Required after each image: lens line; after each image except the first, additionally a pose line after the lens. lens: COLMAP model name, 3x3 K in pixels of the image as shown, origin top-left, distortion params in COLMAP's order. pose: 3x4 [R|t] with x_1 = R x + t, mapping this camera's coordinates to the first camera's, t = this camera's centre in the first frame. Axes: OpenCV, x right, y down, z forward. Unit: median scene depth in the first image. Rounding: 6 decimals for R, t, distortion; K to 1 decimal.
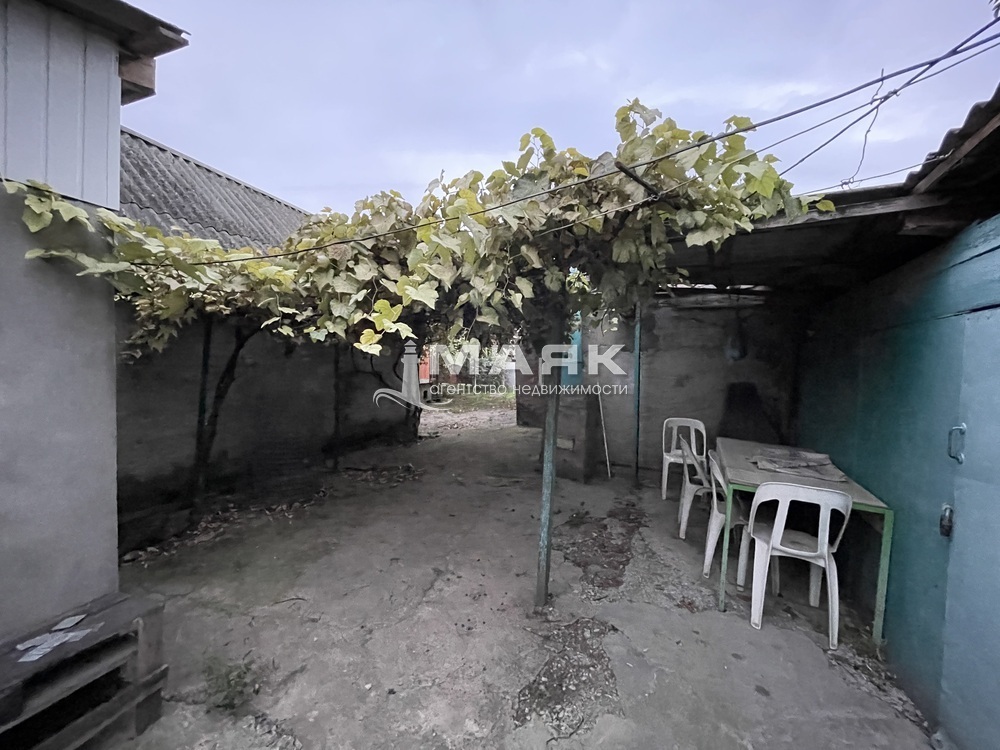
lens RADIAL K [[404.4, 0, 500.9], [0, 404.4, 373.2], [0, 0, 1]] dist [-0.004197, 0.001051]
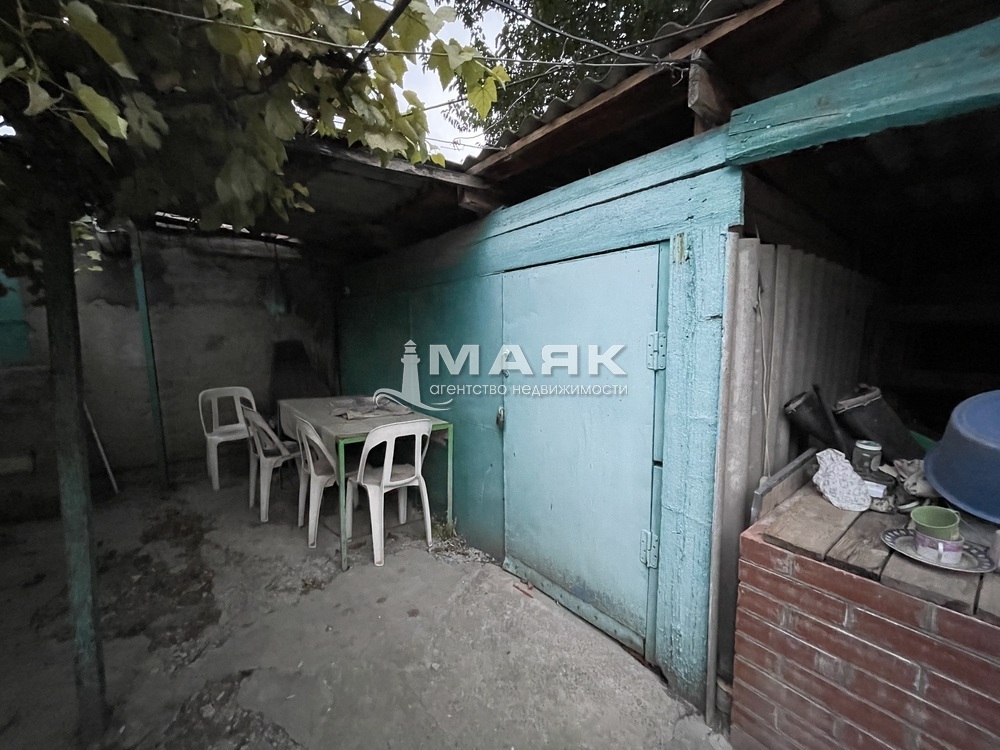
lens RADIAL K [[404.4, 0, 501.7], [0, 404.4, 373.5], [0, 0, 1]] dist [-0.004197, 0.001051]
pose [[0.410930, -0.126450, 0.902855, -0.108190], [0.048723, 0.991965, 0.116755, 0.023669], [-0.910364, -0.003989, 0.413789, 0.240819]]
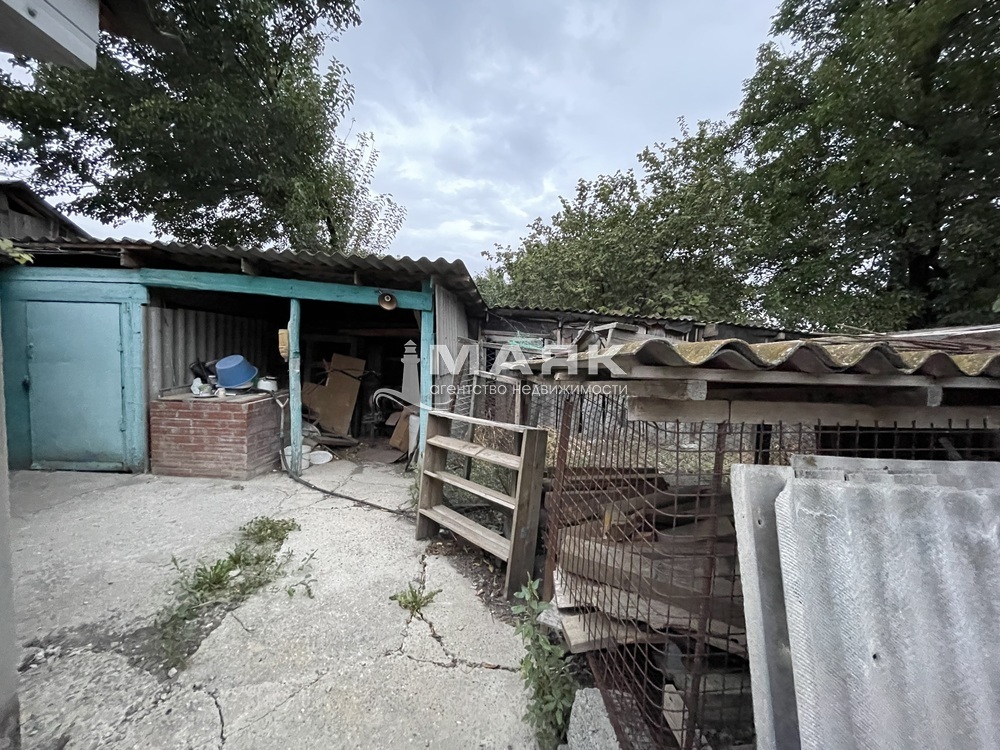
lens RADIAL K [[404.4, 0, 501.4], [0, 404.4, 368.5], [0, 0, 1]] dist [-0.004197, 0.001051]
pose [[-0.455727, -0.088749, 0.885684, -1.518887], [-0.011975, 0.995538, 0.093595, 0.002909], [-0.890039, 0.032047, -0.454756, -0.313158]]
